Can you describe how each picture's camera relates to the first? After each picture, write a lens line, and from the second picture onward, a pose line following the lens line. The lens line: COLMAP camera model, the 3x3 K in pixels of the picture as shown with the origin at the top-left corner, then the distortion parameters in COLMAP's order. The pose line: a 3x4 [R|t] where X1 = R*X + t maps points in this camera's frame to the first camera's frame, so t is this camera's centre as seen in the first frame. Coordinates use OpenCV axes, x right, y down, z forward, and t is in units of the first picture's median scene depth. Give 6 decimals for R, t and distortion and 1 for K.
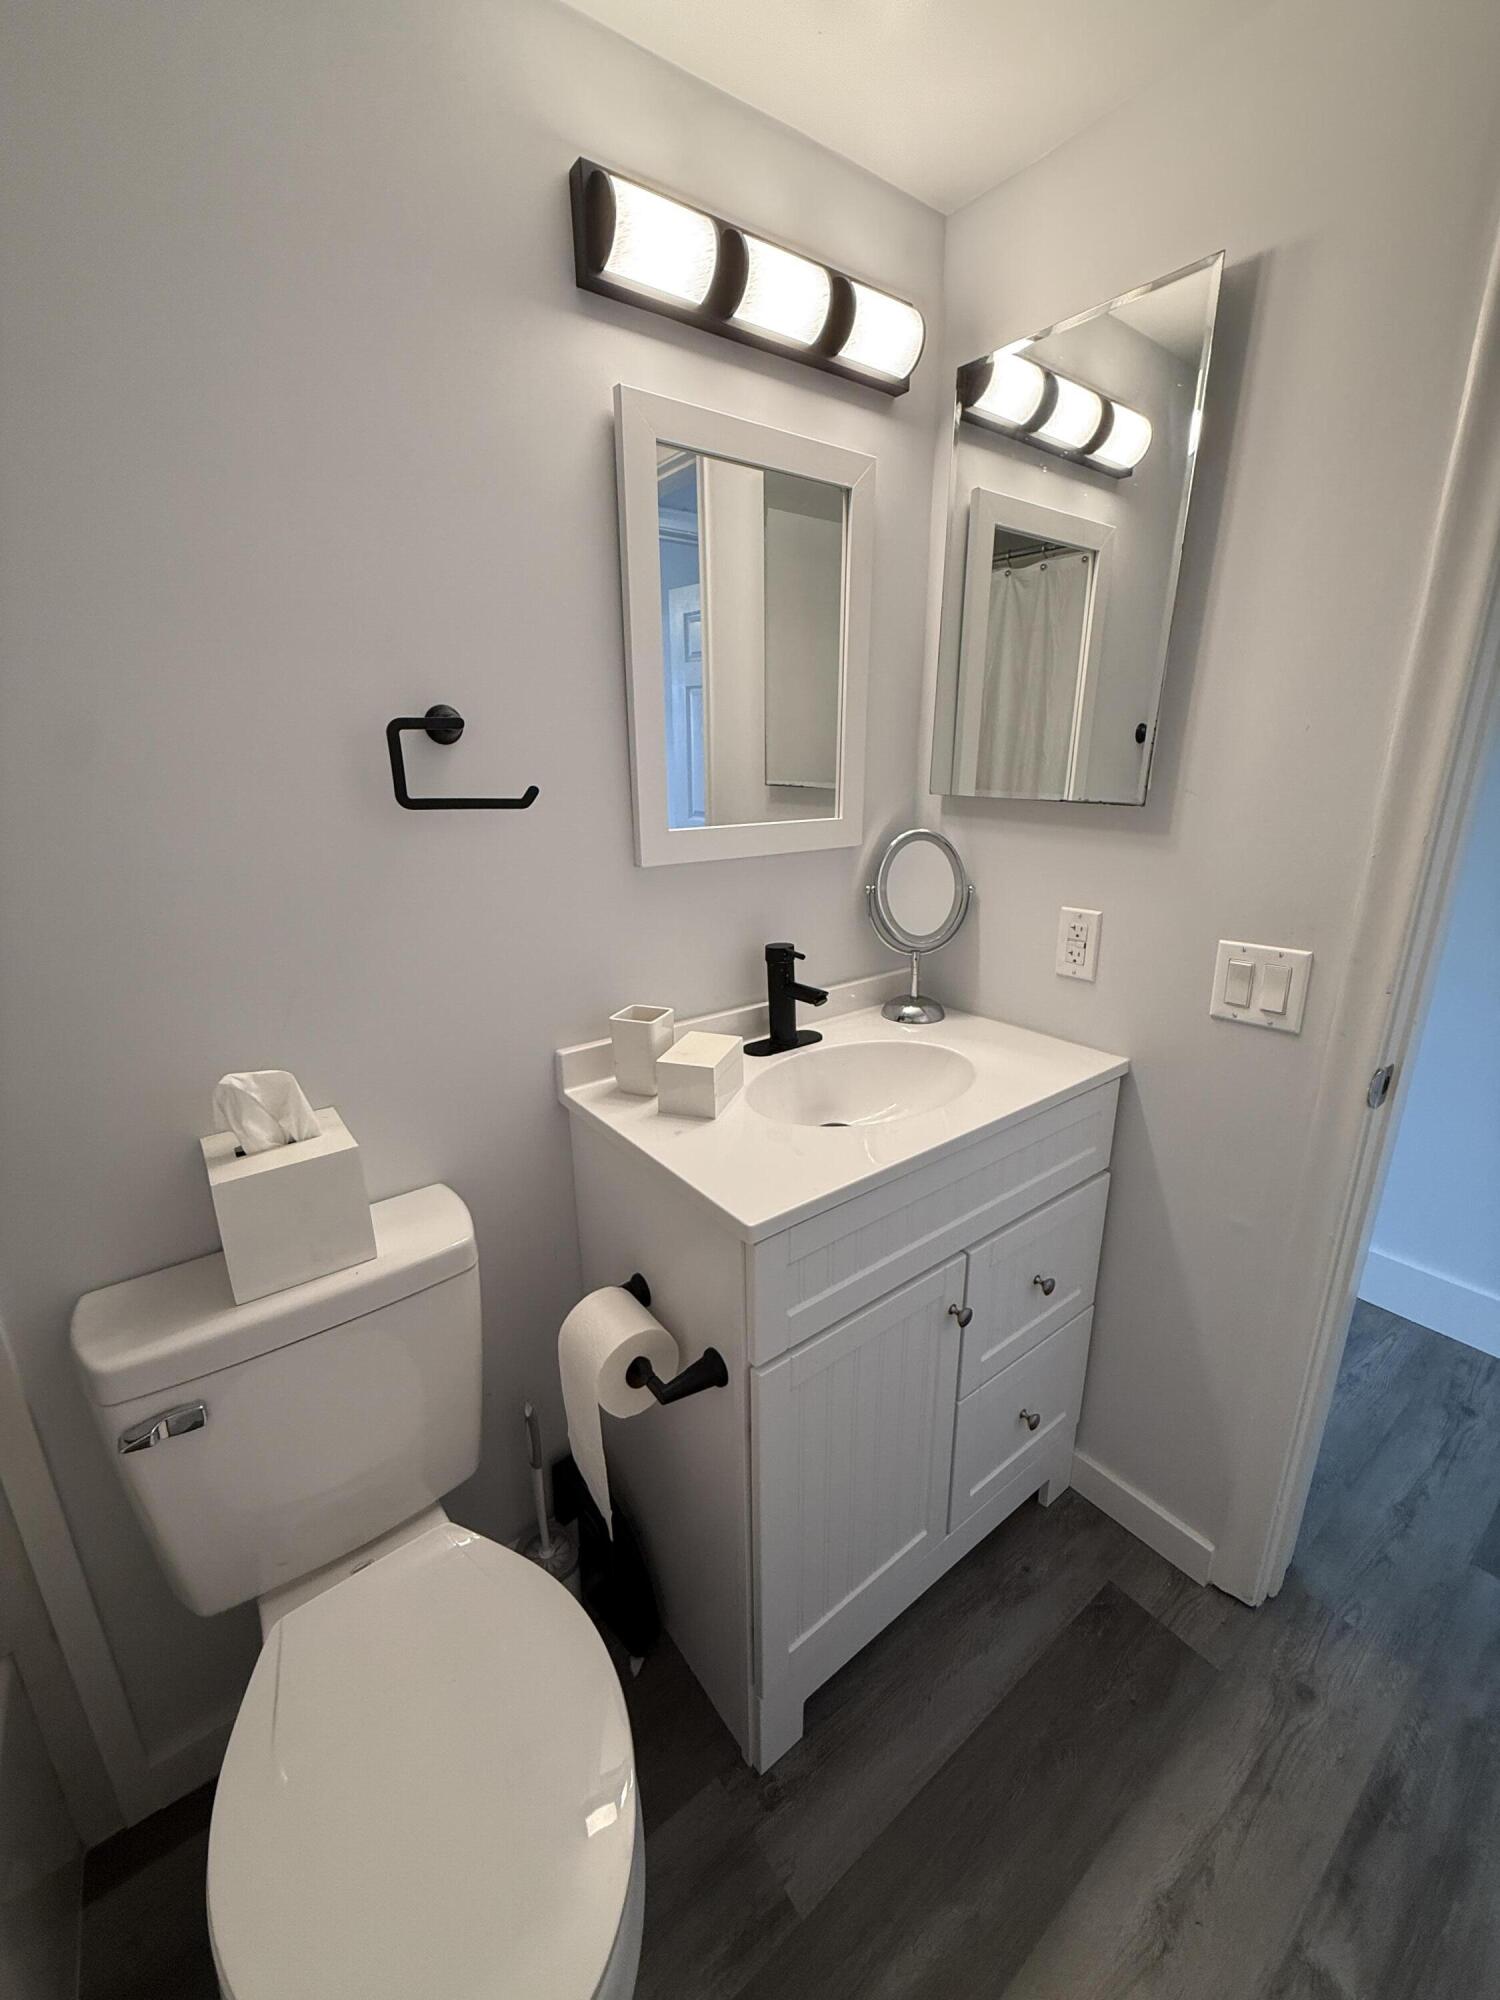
lens RADIAL K [[795.2, 0, 750.0], [0, 795.2, 995.3], [0, 0, 1]] dist [-0.000637, 0.000608]
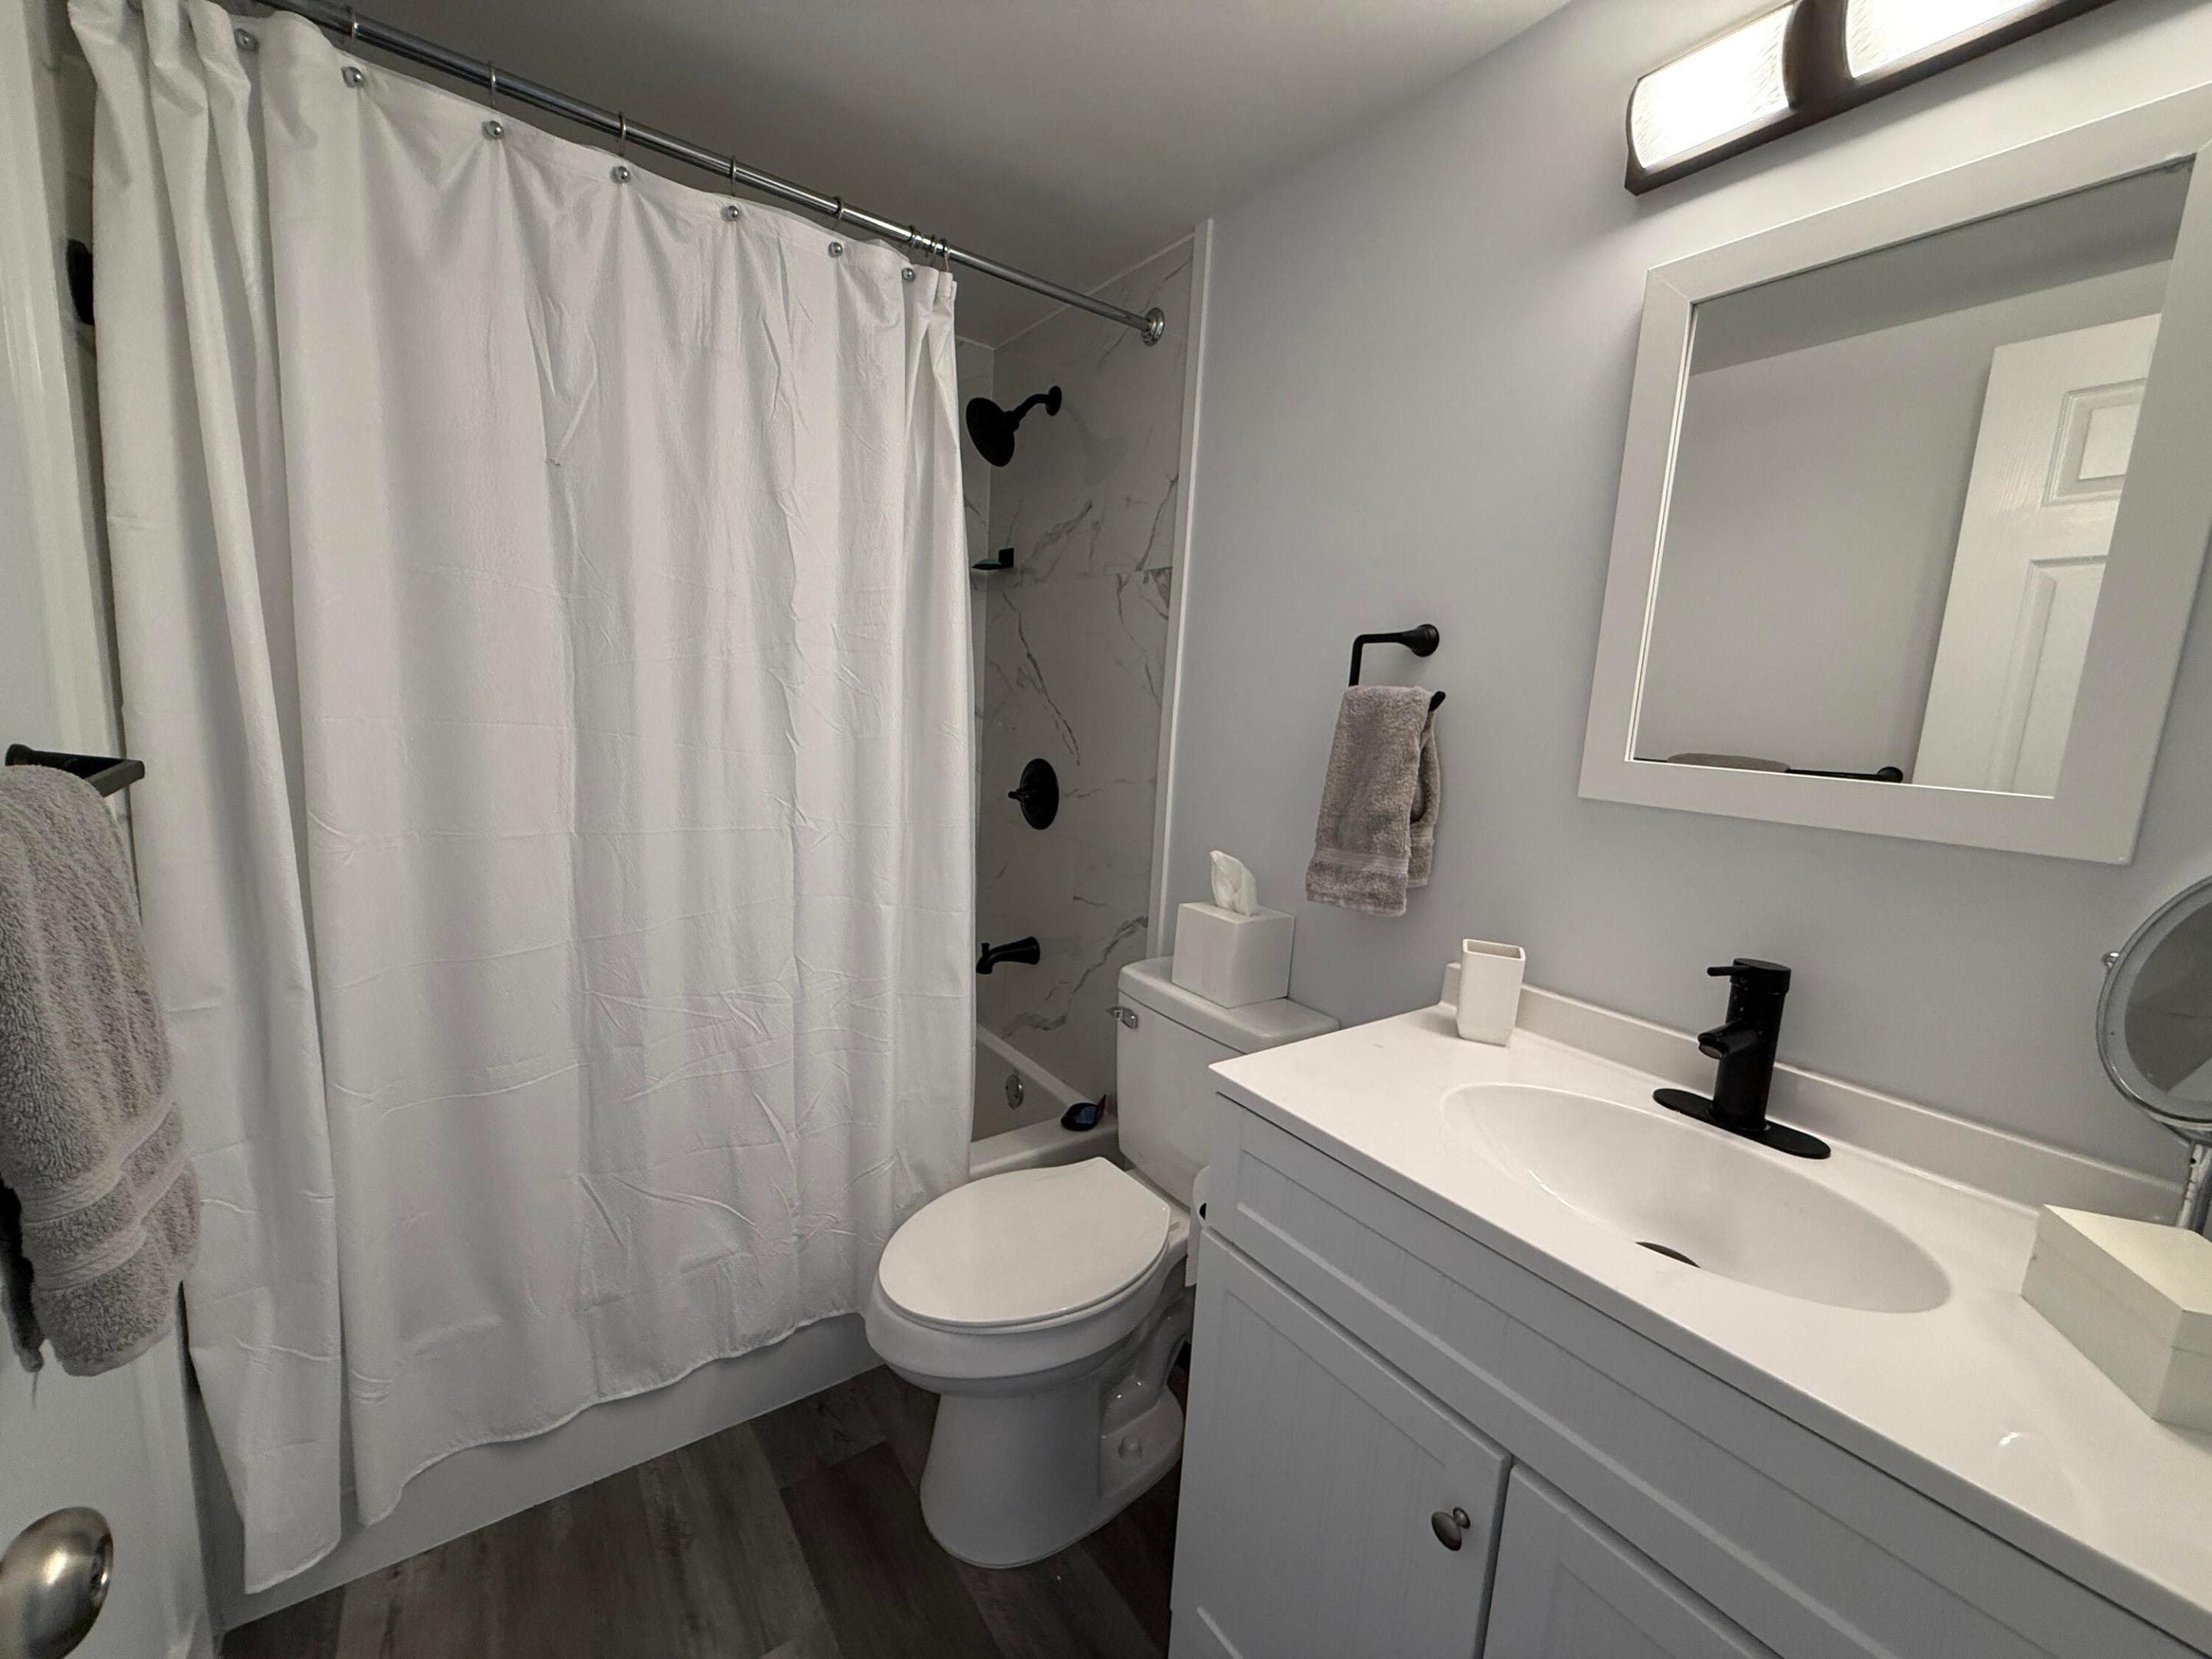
lens RADIAL K [[879.4, 0, 1100.3], [0, 879.4, 834.5], [0, 0, 1]] dist [-0.000637, 0.000608]
pose [[-0.041090, 0.159167, -0.986396, 0.894668], [-0.340481, 0.925911, 0.163590, -0.115073], [0.939353, 0.342572, 0.016147, 0.578296]]
